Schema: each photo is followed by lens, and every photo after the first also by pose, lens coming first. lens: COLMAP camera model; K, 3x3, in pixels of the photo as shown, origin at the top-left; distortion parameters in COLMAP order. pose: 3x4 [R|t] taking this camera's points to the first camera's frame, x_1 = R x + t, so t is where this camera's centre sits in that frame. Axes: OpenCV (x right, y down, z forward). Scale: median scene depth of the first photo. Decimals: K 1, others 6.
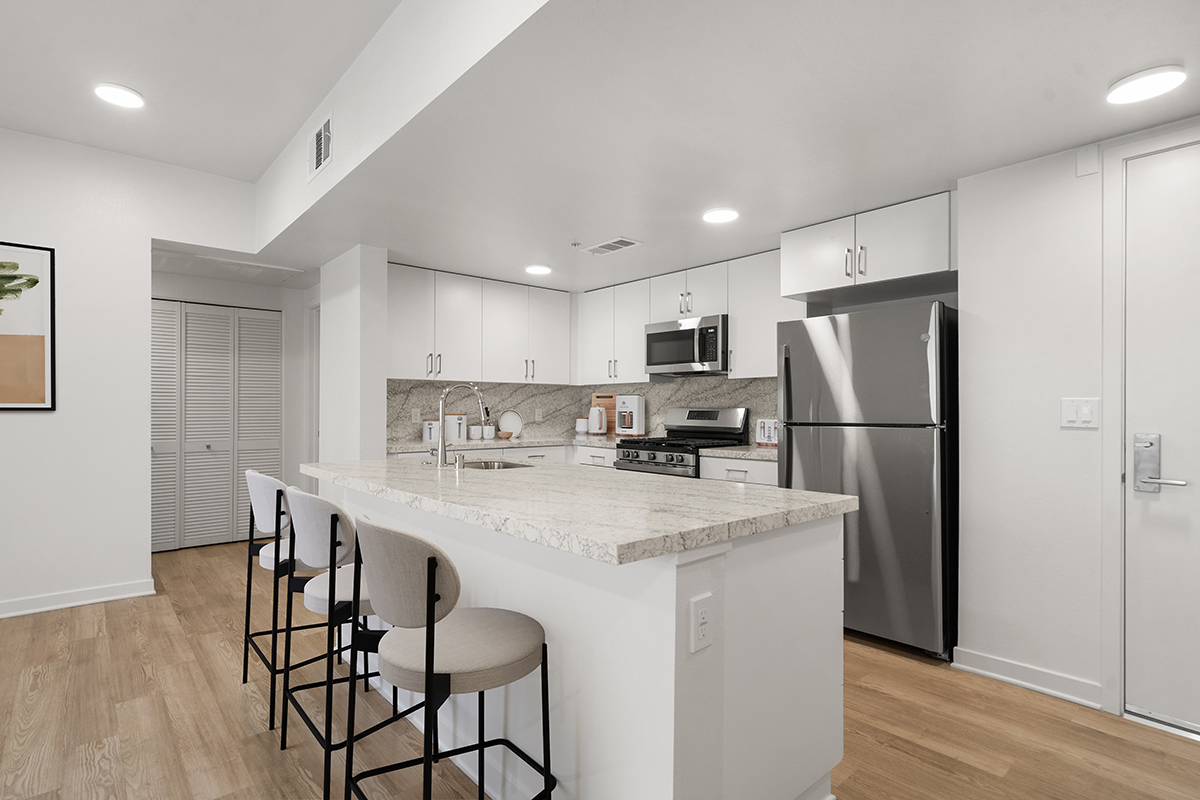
lens RADIAL K [[593.3, 0, 596.5], [0, 593.3, 403.8], [0, 0, 1]] dist [-0.010951, -0.001480]
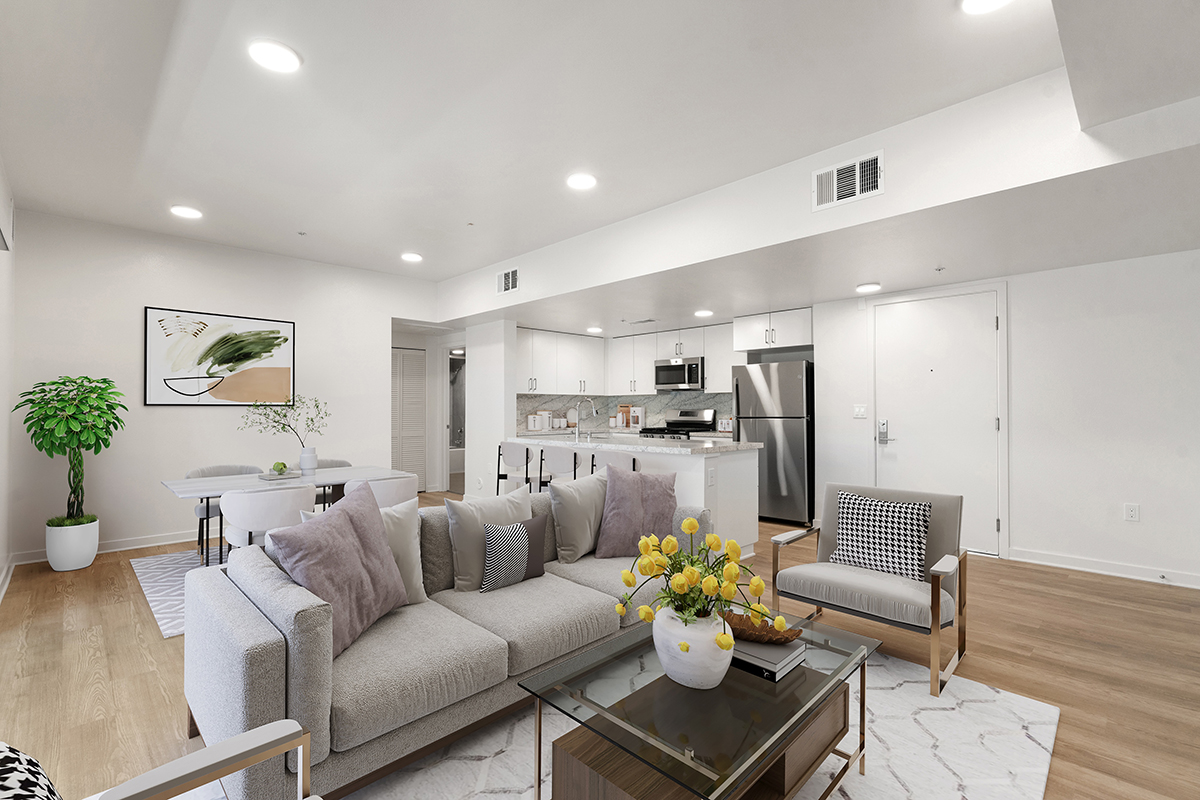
lens RADIAL K [[534.5, 0, 600.6], [0, 534.5, 408.4], [0, 0, 1]] dist [-0.015858, -0.001376]
pose [[0.997892, -0.004329, 0.064759, -0.188798], [0.004309, 0.999991, 0.000448, 0.001895], [-0.064761, -0.000168, 0.997901, -0.568174]]
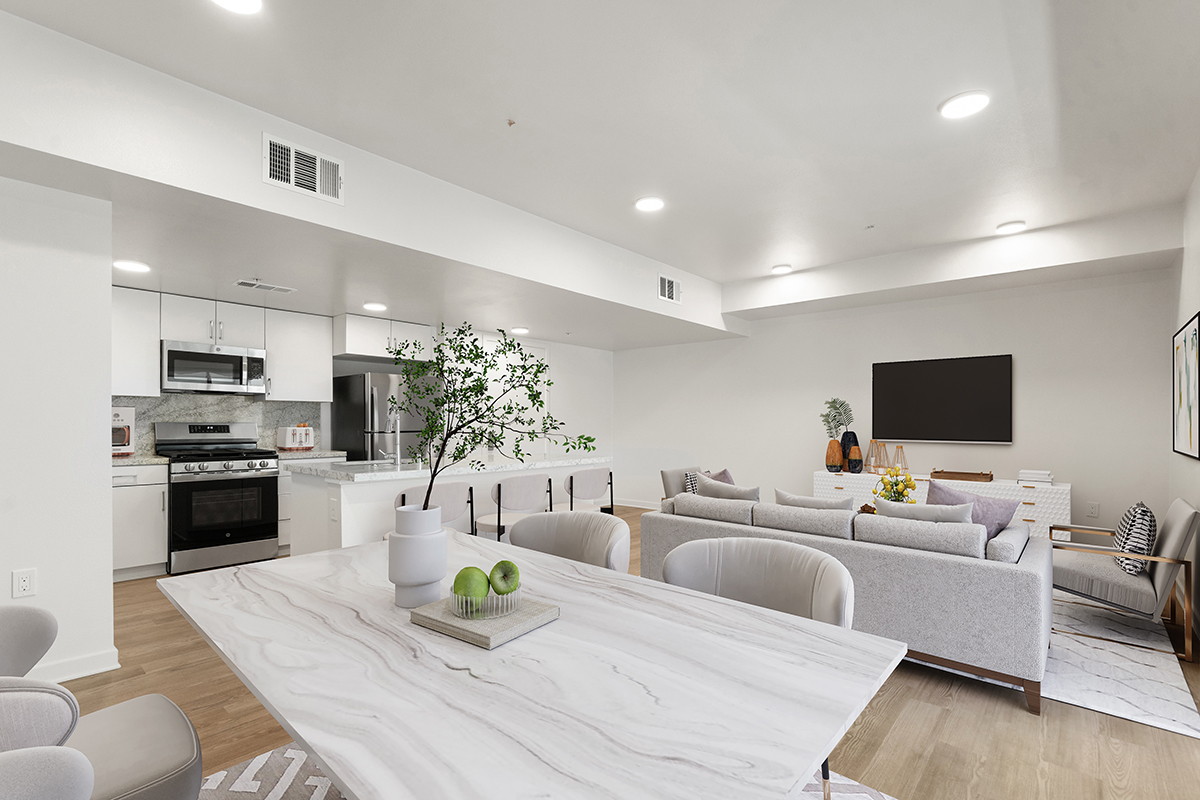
lens RADIAL K [[534.5, 0, 595.8], [0, 534.5, 407.5], [0, 0, 1]] dist [-0.015858, -0.001376]
pose [[-0.103693, 0.015478, 0.994489, -1.032154], [-0.002850, 0.999870, -0.015859, -0.009713], [-0.994605, -0.004479, -0.103635, 0.443597]]
